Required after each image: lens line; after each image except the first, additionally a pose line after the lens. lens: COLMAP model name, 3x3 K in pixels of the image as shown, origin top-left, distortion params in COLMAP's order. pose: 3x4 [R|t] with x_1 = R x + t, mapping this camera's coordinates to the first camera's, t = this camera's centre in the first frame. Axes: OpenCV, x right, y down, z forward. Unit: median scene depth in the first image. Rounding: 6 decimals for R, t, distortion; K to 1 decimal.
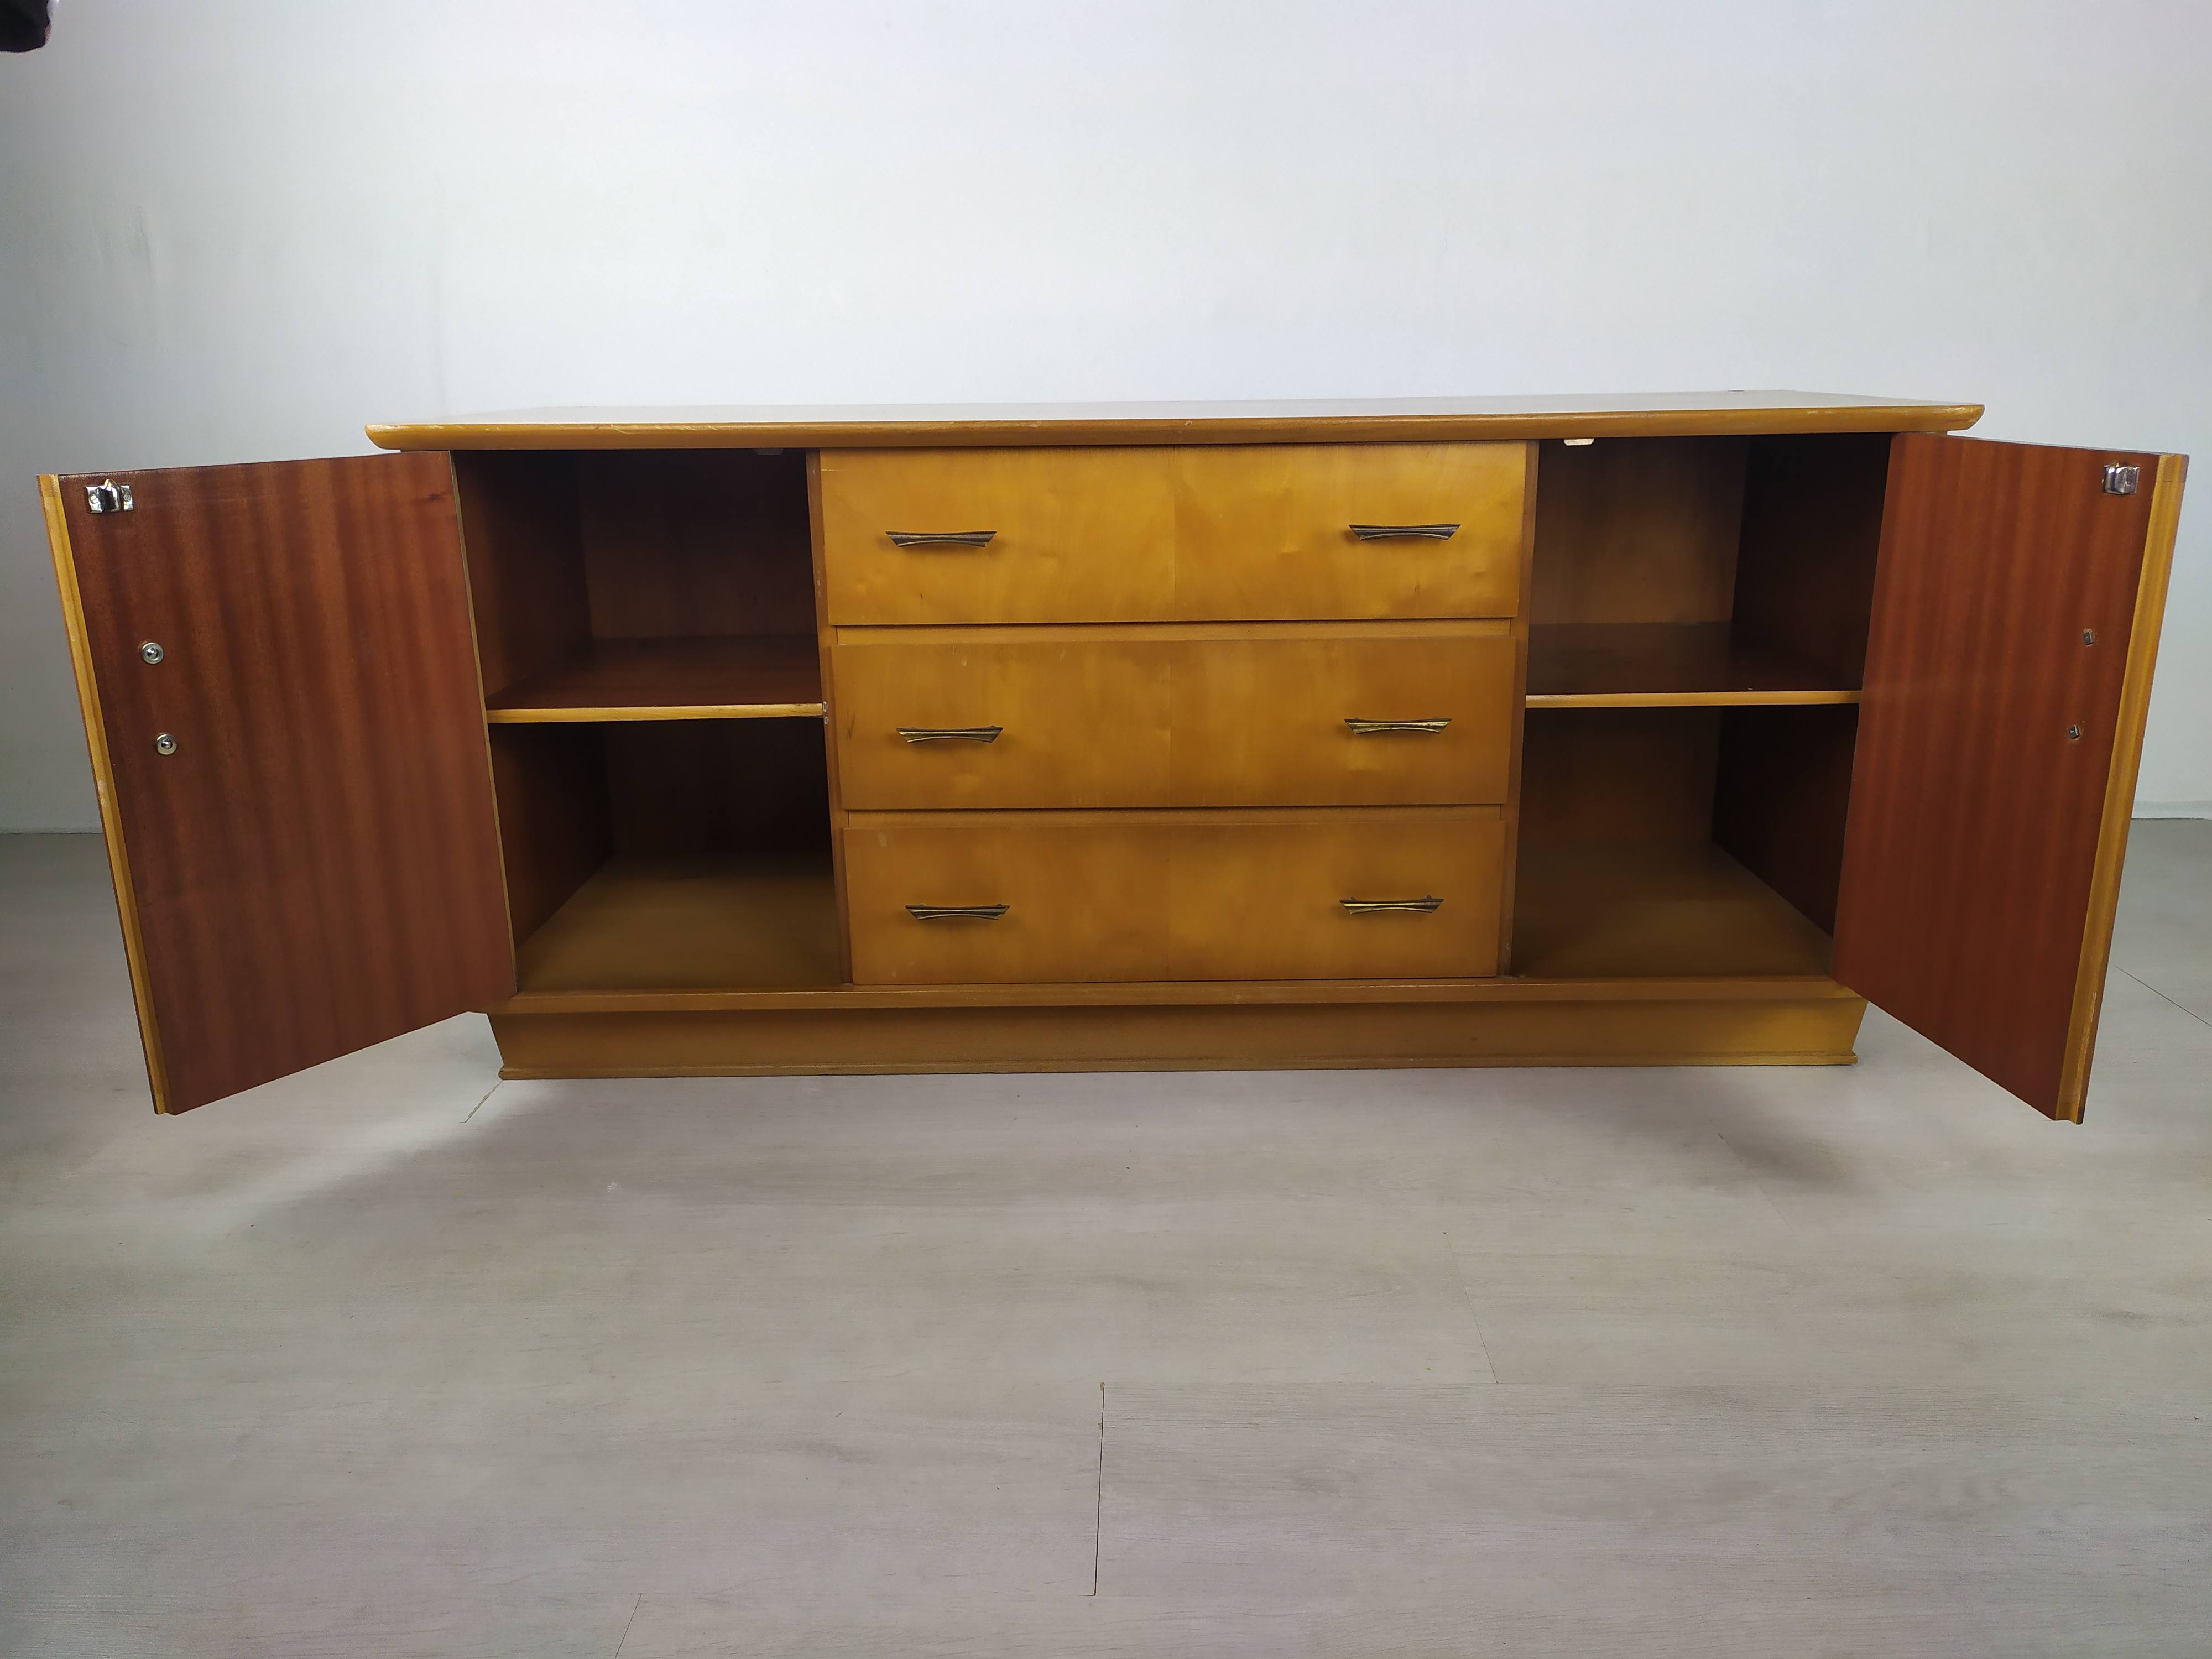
lens RADIAL K [[1661.7, 0, 1099.5], [0, 1661.7, 840.3], [0, 0, 1]] dist [0.054609, -0.063427]
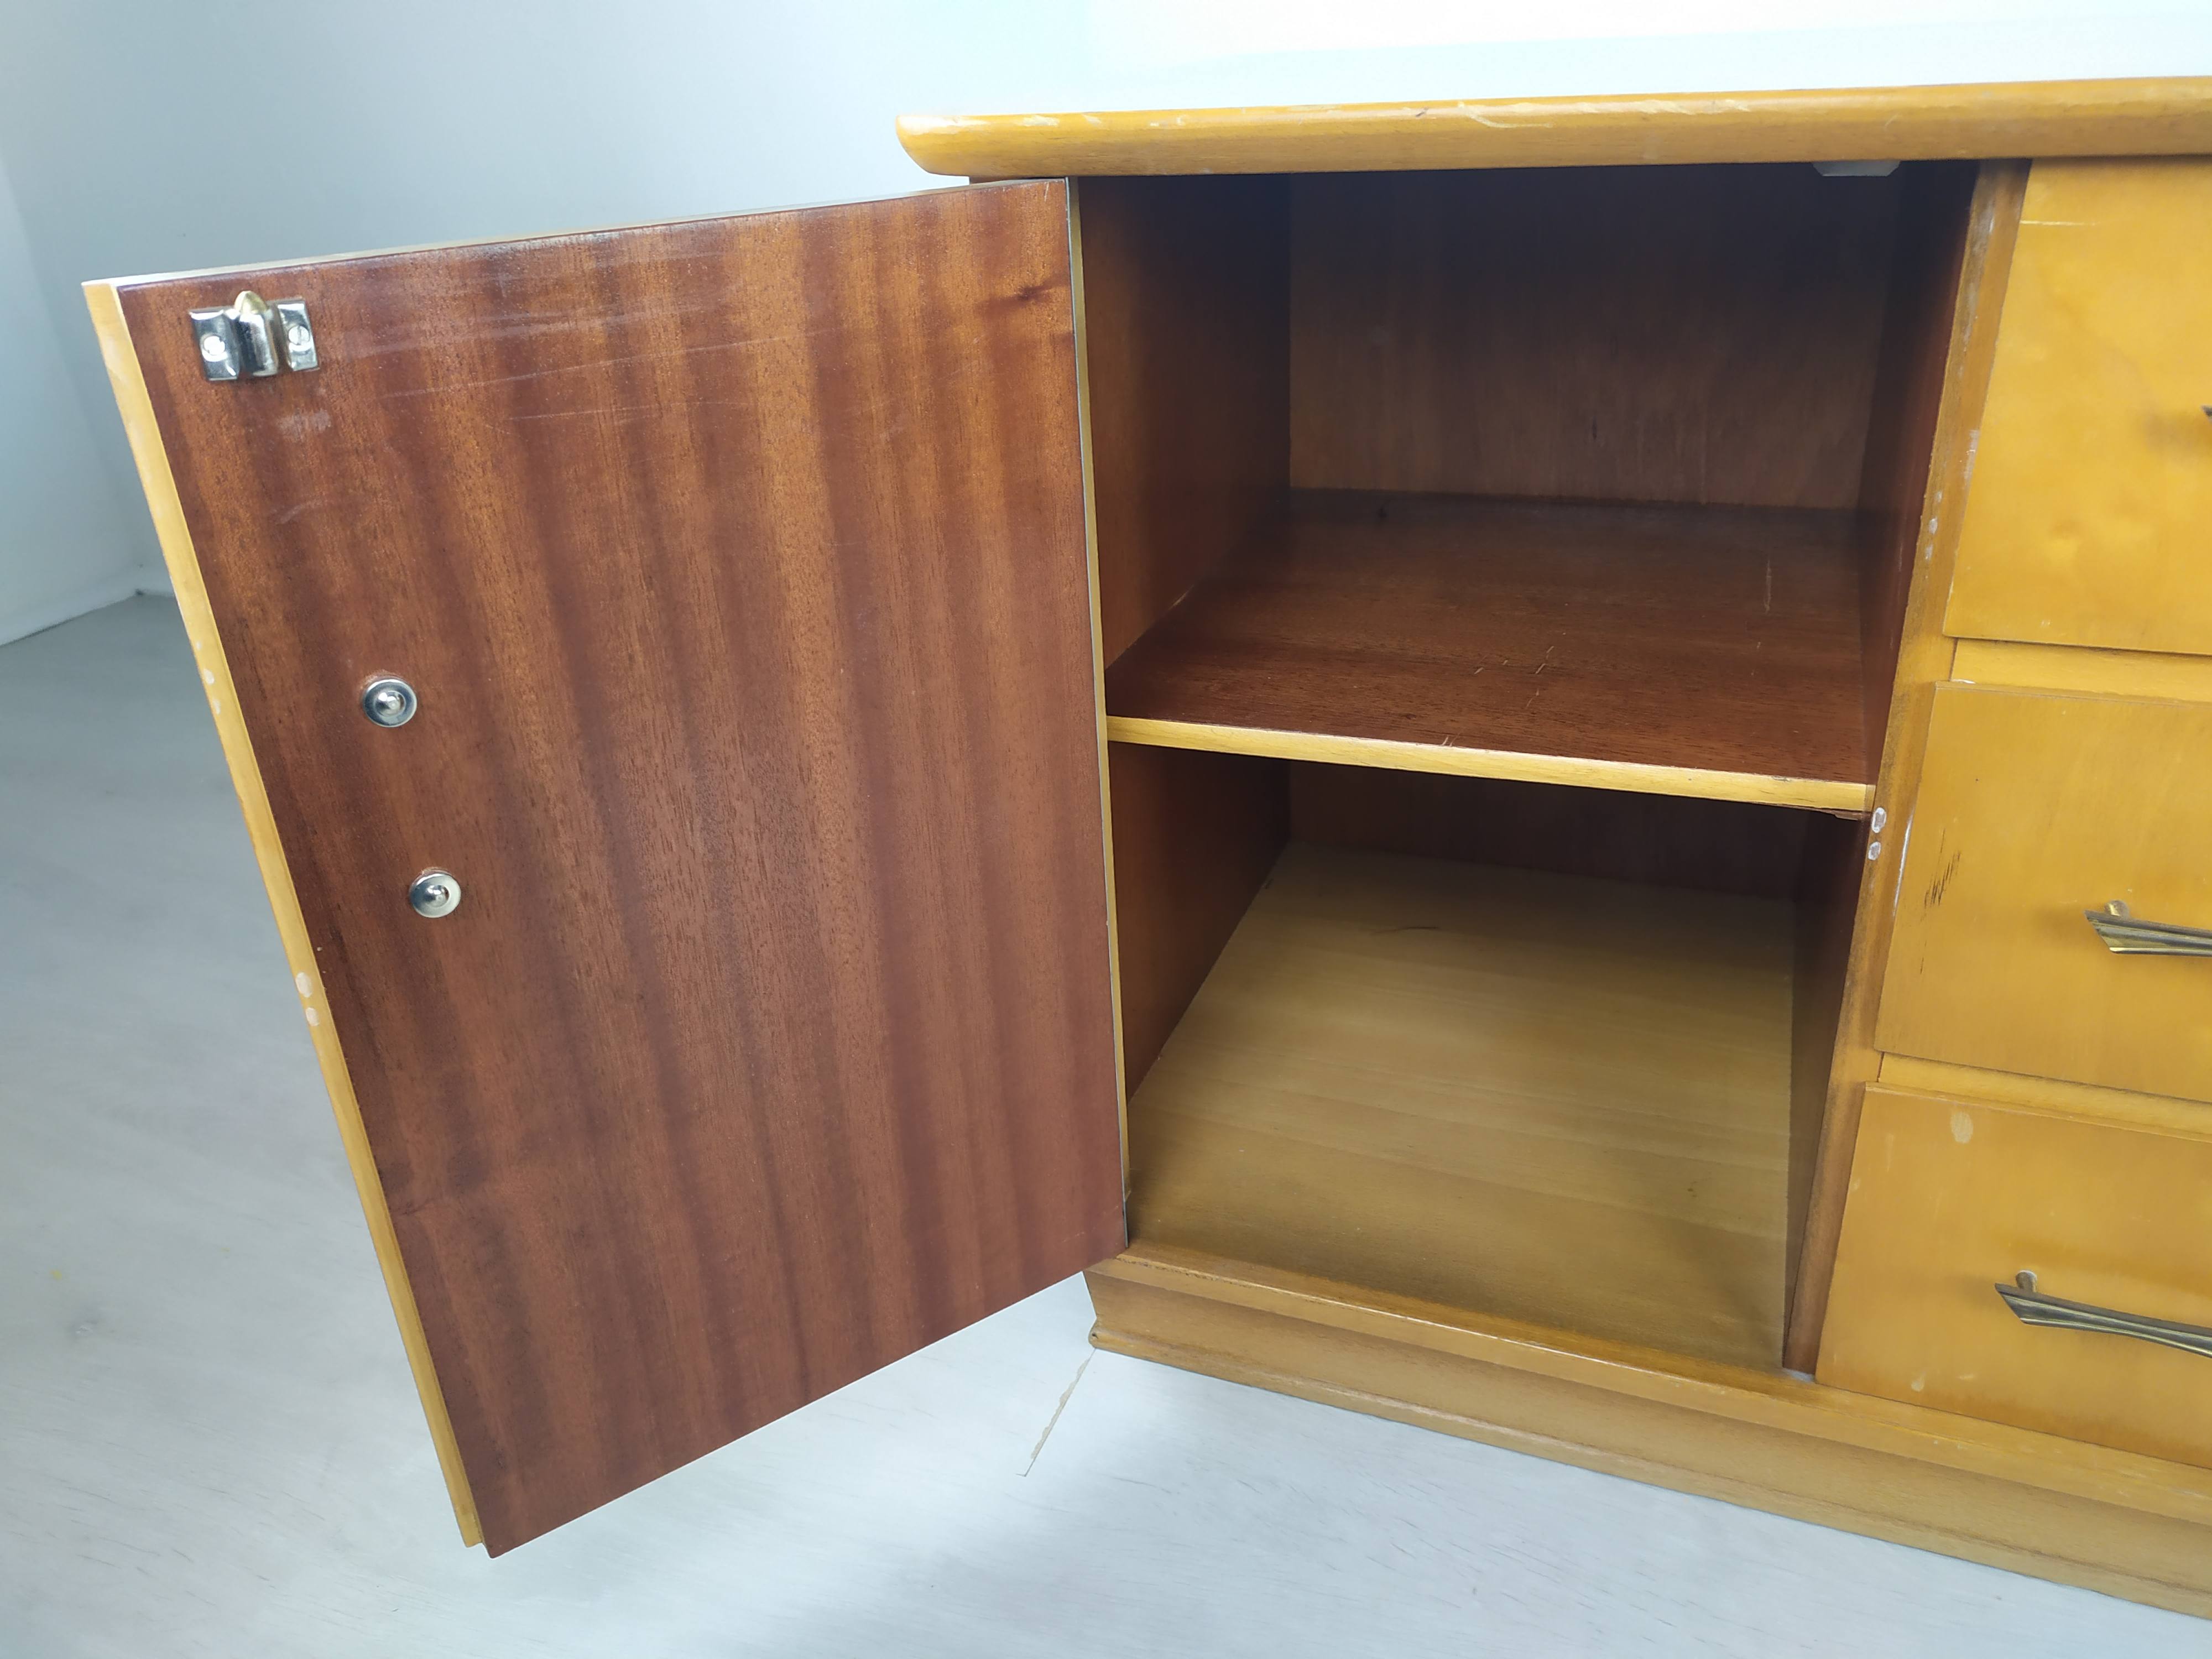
lens RADIAL K [[1661.7, 0, 1107.5], [0, 1661.7, 841.9], [0, 0, 1]] dist [0.054609, -0.063427]
pose [[0.939030, 0.126672, -0.319652, -0.220434], [-0.063994, 0.977807, 0.199494, -0.152192], [0.337828, -0.166875, 0.926296, 0.578756]]
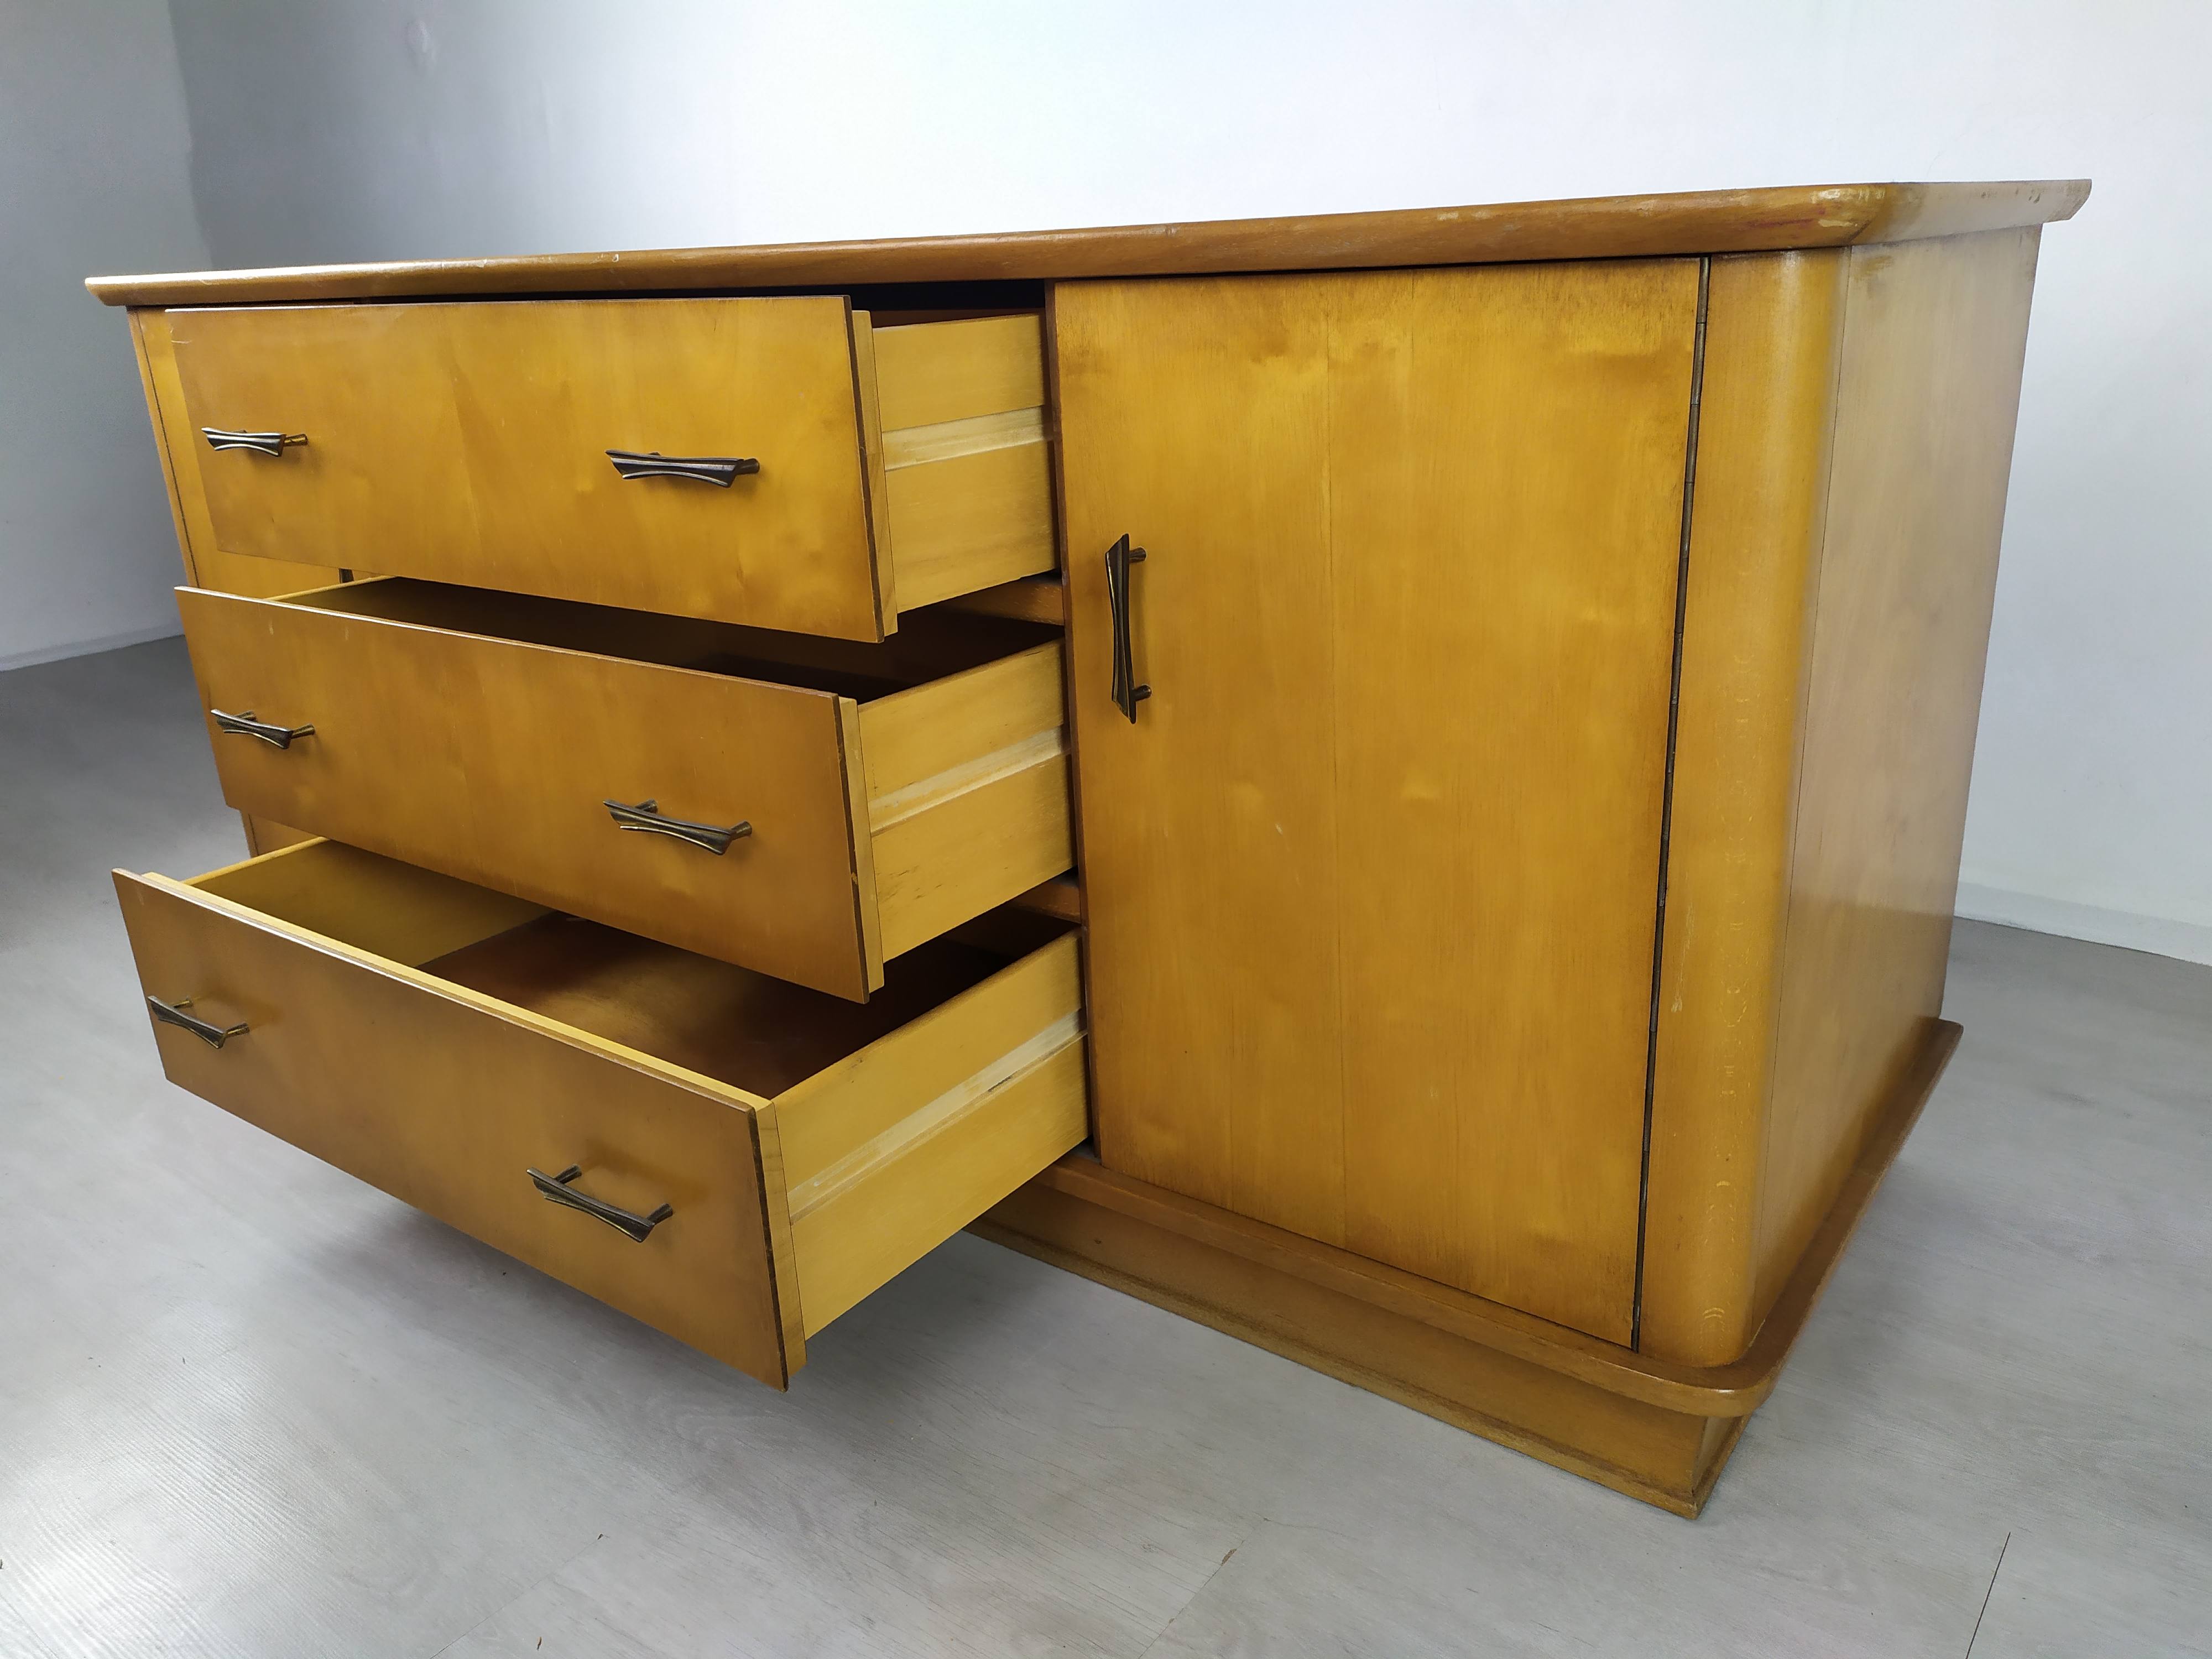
lens RADIAL K [[1675.3, 0, 1111.6], [0, 1675.3, 844.3], [0, 0, 1]] dist [0.011008, -0.017844]
pose [[0.808920, 0.173795, -0.561643, 0.629738], [-0.133265, 0.984646, 0.112751, -0.117193], [0.572615, -0.016359, 0.819661, 0.537228]]
